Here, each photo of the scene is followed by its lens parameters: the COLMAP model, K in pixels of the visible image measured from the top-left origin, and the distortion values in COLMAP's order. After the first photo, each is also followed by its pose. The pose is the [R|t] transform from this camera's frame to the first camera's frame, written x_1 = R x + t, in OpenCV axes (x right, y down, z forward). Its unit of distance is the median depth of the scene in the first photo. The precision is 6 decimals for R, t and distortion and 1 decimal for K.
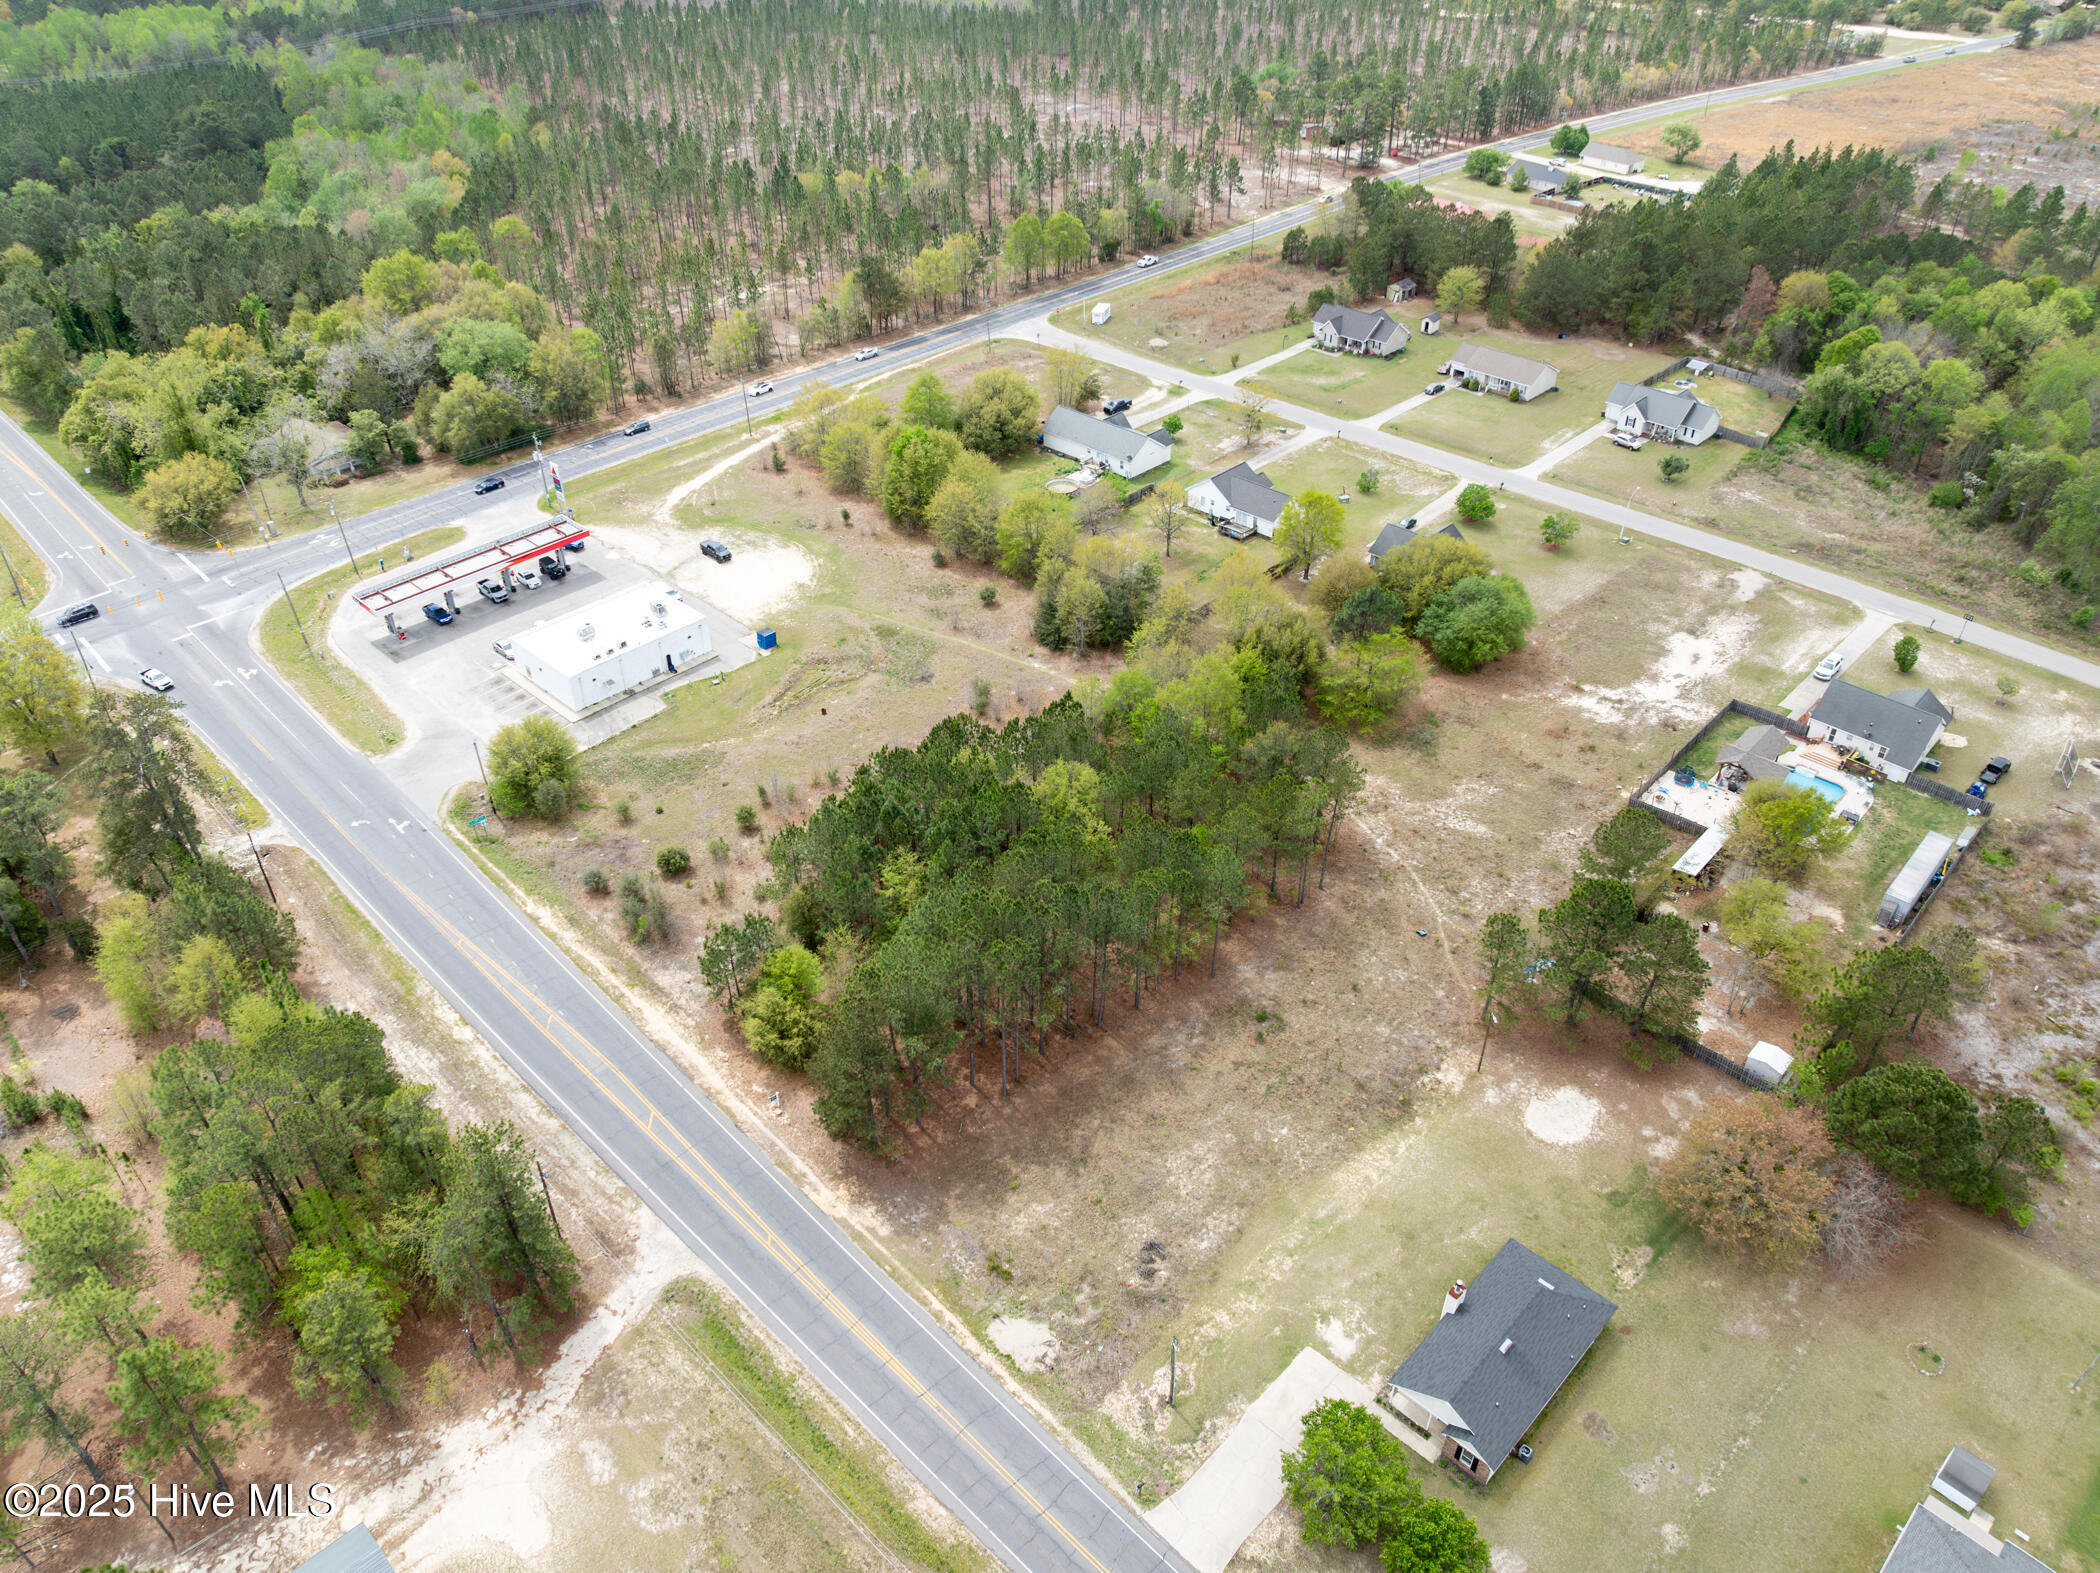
lens RADIAL K [[1479.2, 0, 1047.7], [0, 1479.2, 790.5], [0, 0, 1]] dist [-0.038088, -0.002334]
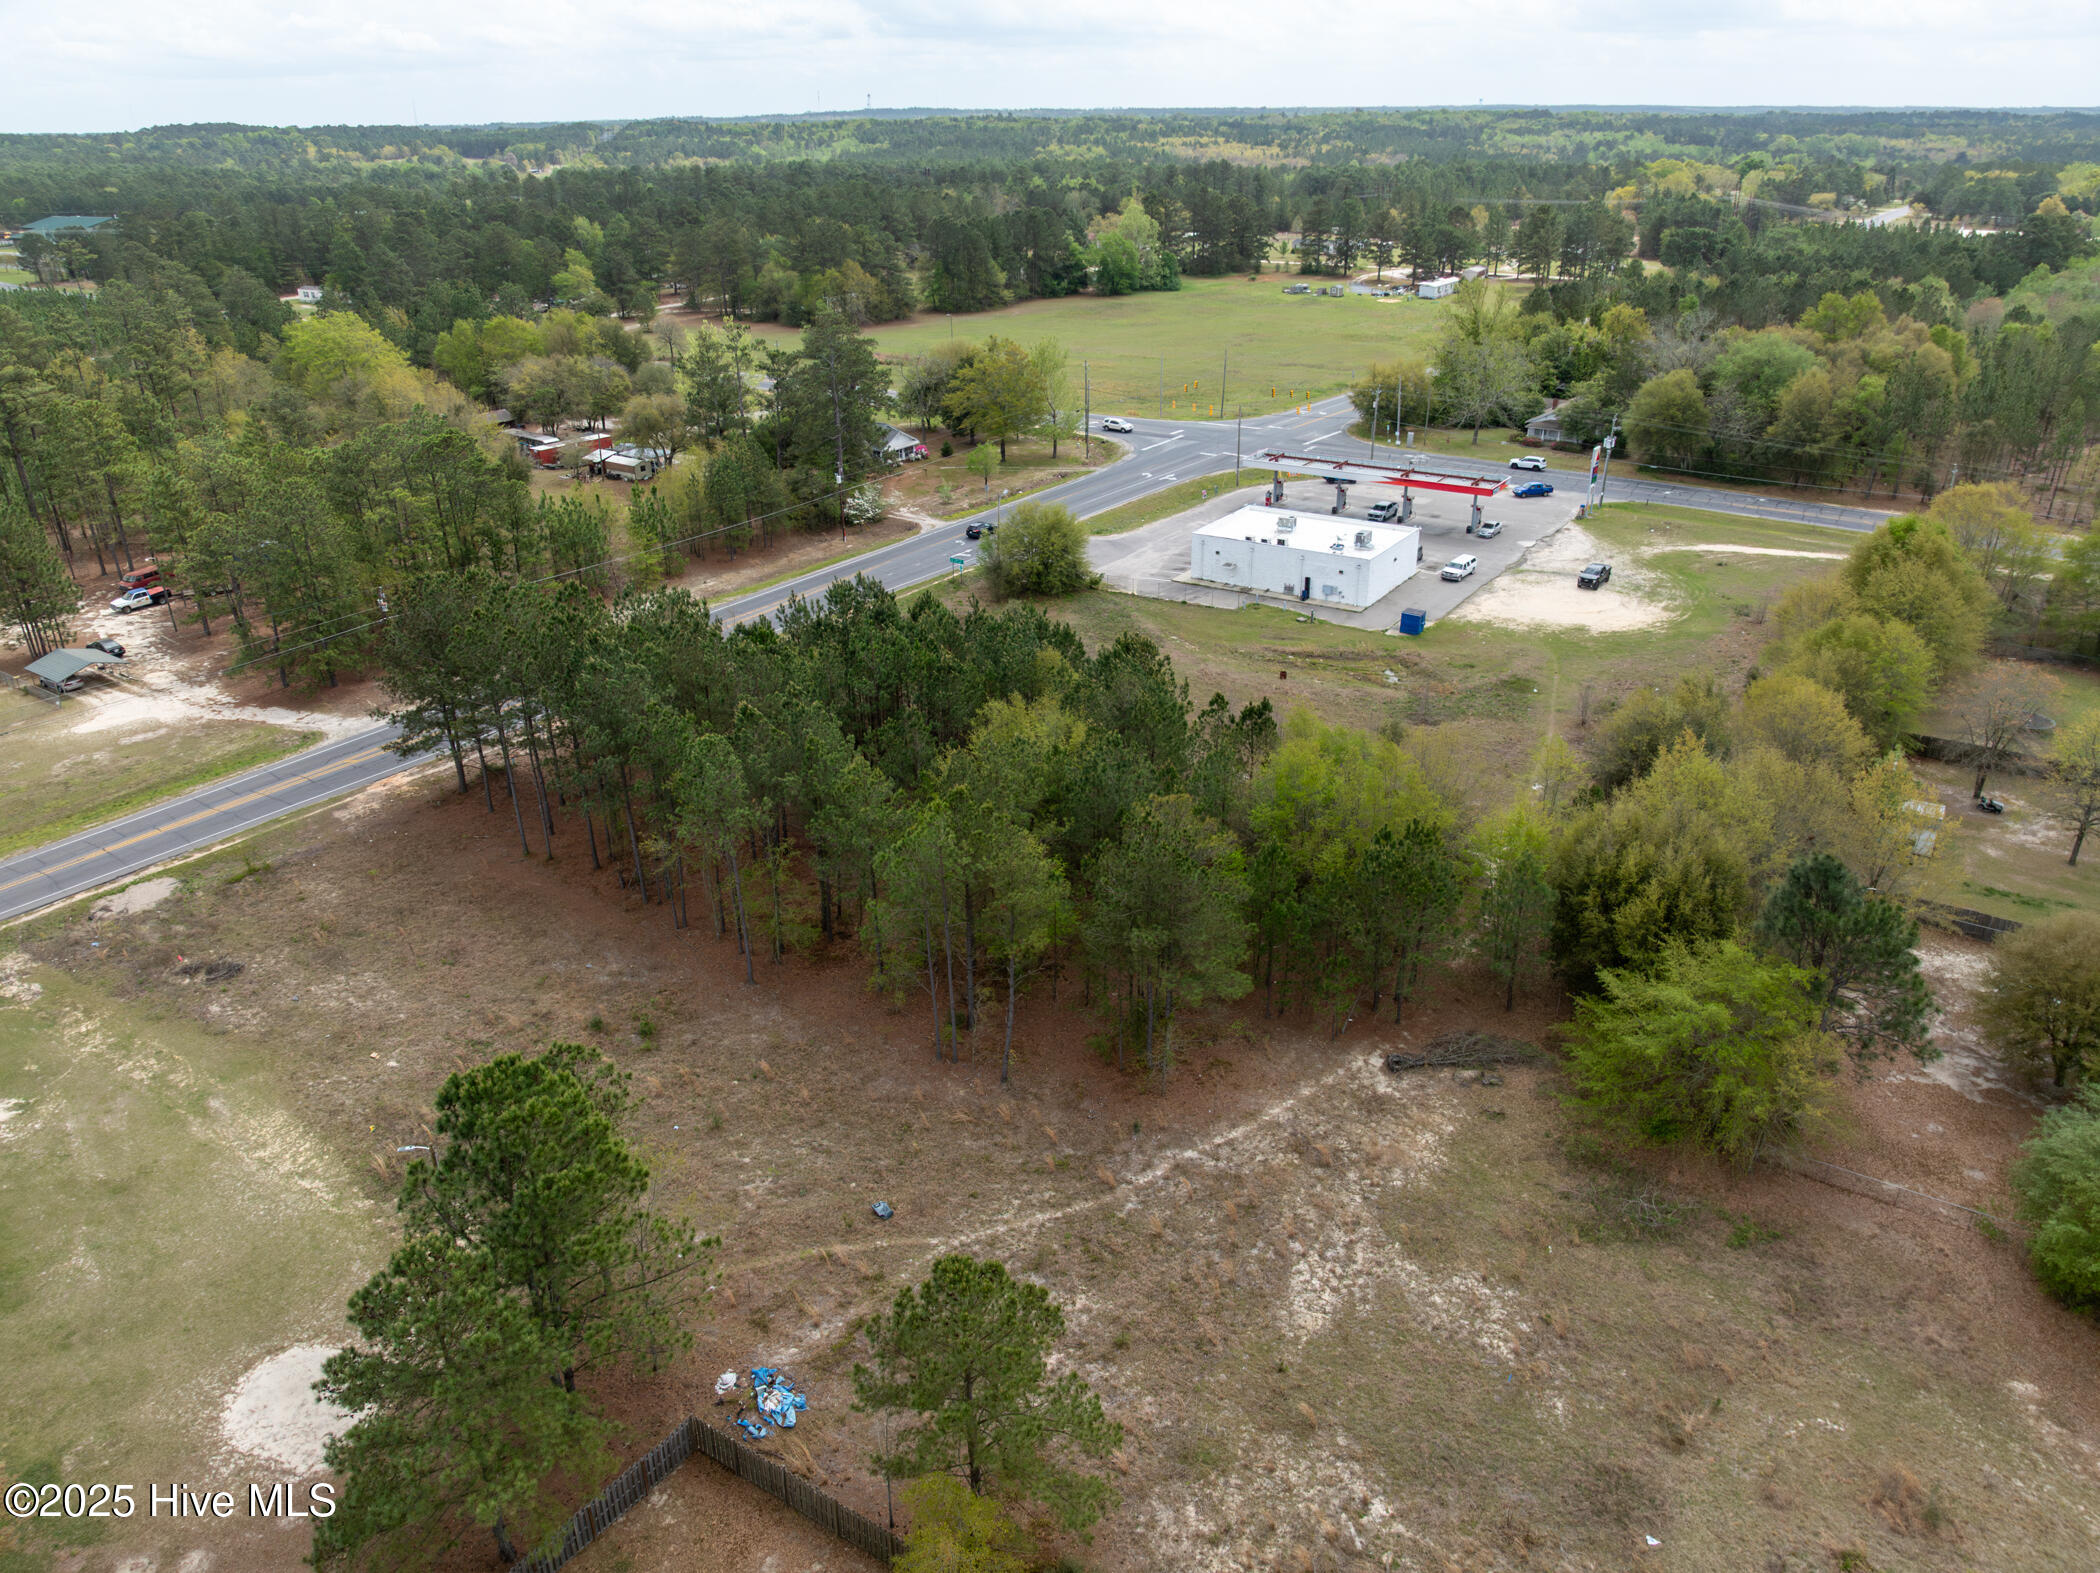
lens RADIAL K [[1488.5, 0, 1047.2], [0, 1488.5, 780.8], [0, 0, 1]] dist [-0.053205, 0.023482]
pose [[0.183762, 0.412421, -0.892267, 0.529207], [-0.572250, 0.782930, 0.244029, -0.130644], [0.799225, 0.465757, 0.379880, 0.676011]]
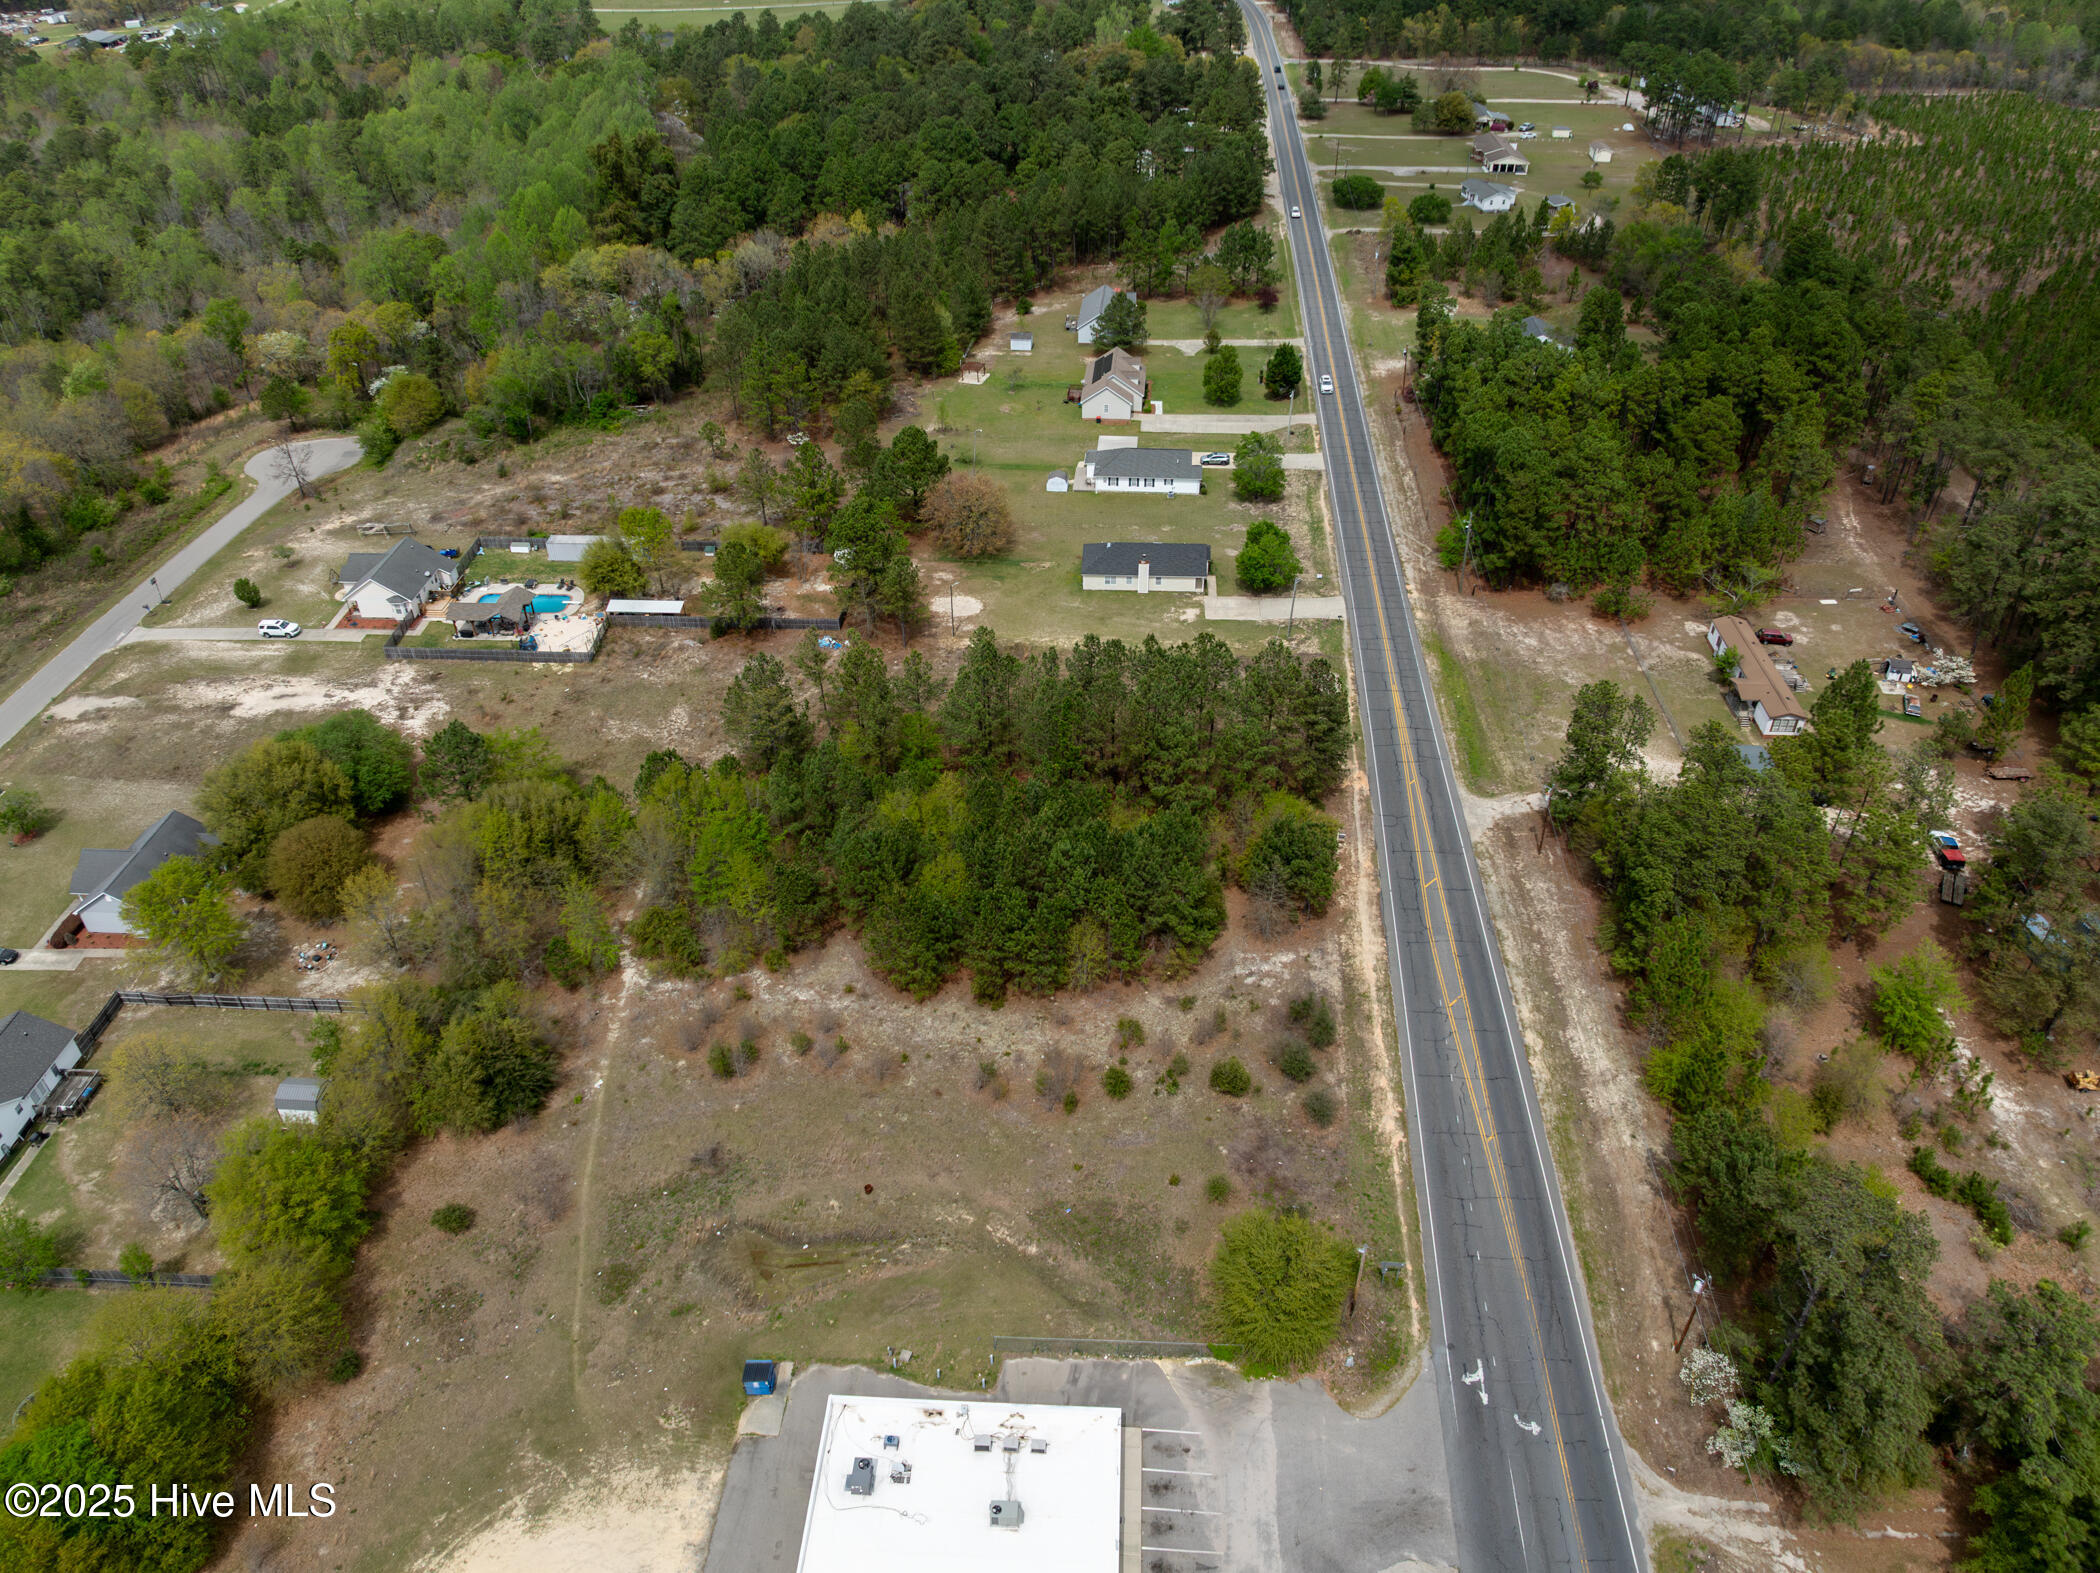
lens RADIAL K [[1481.8, 0, 1047.3], [0, 1481.8, 783.5], [0, 0, 1]] dist [-0.025854, -0.029842]
pose [[-0.653011, -0.436654, 0.618797, -0.565945], [0.457603, 0.423560, 0.781790, -0.650610], [-0.603470, 0.793681, -0.076775, 0.890018]]
